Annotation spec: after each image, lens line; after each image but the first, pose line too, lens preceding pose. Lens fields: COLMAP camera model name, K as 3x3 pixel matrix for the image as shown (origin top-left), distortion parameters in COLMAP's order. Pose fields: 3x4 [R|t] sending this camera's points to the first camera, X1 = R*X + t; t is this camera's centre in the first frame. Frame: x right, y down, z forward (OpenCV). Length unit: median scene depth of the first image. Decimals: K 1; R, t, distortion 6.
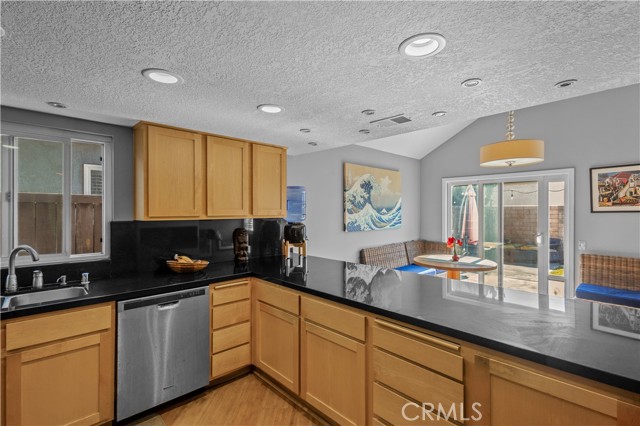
lens RADIAL K [[299.3, 0, 314.6], [0, 299.3, 206.6], [0, 0, 1]] dist [0.010655, -0.003106]
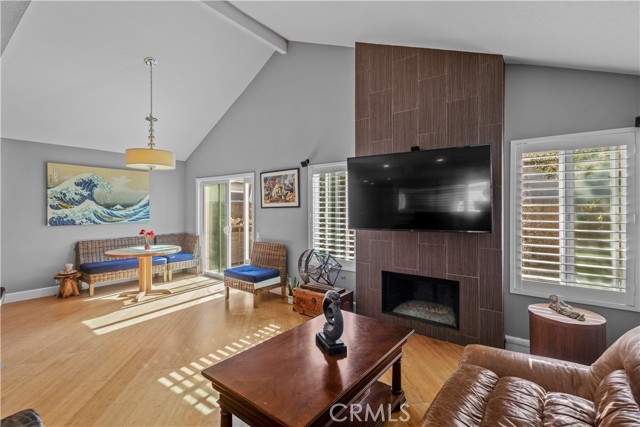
lens RADIAL K [[299.3, 0, 321.2], [0, 299.3, 212.5], [0, 0, 1]] dist [0.010655, -0.003106]
pose [[0.987155, -0.001134, 0.159762, 0.867231], [-0.003514, 0.999579, 0.028806, 0.000506], [-0.159727, -0.028997, 0.986735, -0.233113]]
